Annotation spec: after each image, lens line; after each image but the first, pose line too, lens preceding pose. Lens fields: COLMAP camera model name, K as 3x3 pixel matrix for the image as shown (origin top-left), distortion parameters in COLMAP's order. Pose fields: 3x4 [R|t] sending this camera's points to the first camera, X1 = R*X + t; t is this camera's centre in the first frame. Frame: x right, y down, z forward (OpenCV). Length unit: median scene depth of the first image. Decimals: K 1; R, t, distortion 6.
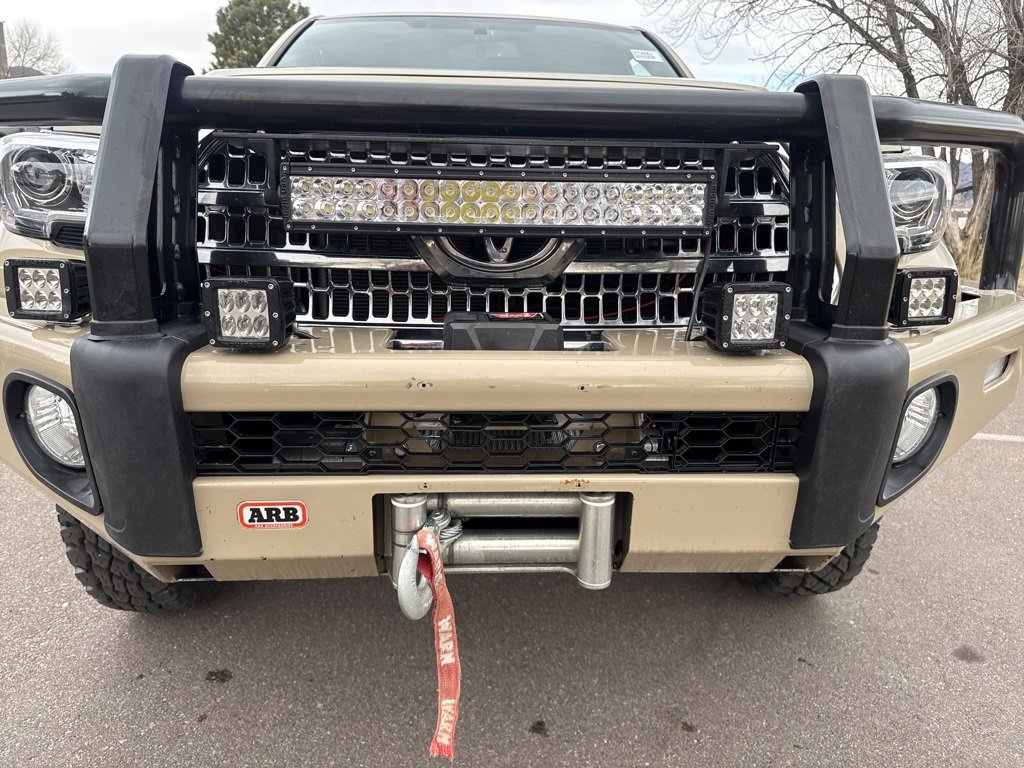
lens RADIAL K [[723.8, 0, 512.0], [0, 723.8, 384.0], [0, 0, 1]] dist [-0.011870, 0.002512]
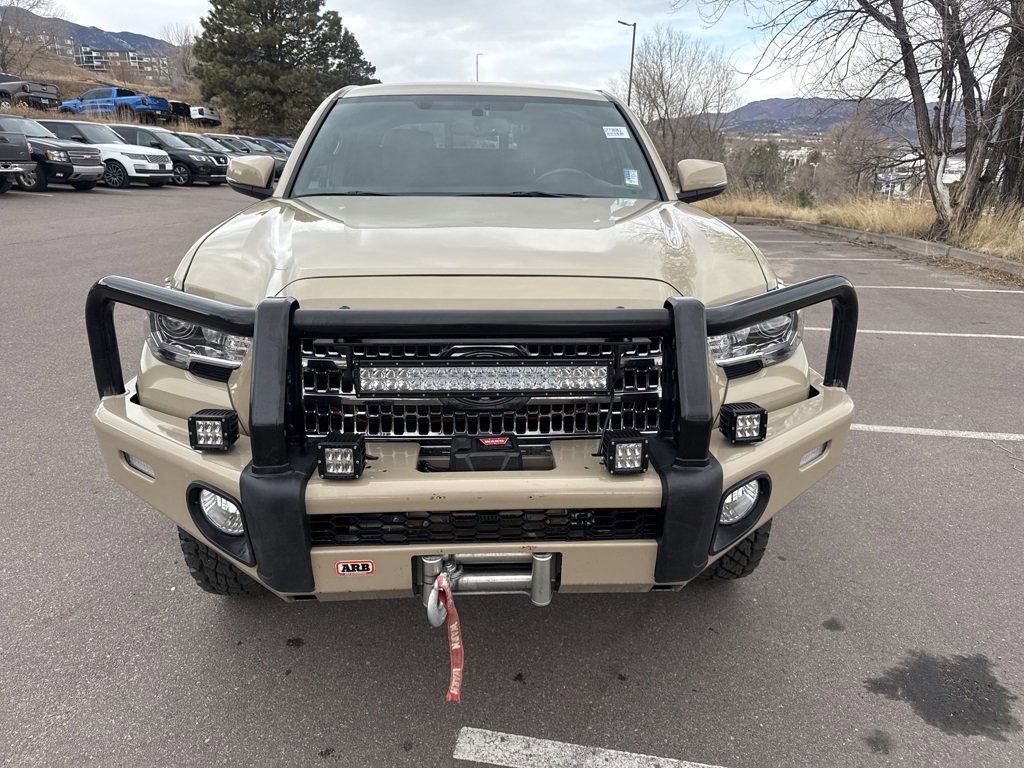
lens RADIAL K [[717.7, 0, 513.3], [0, 717.7, 390.1], [0, 0, 1]] dist [0.002215, -0.008194]
pose [[0.999957, -0.005514, -0.007521, 0.061917], [0.006100, 0.996756, 0.080249, -0.346361], [0.007054, -0.080292, 0.996746, -0.628952]]
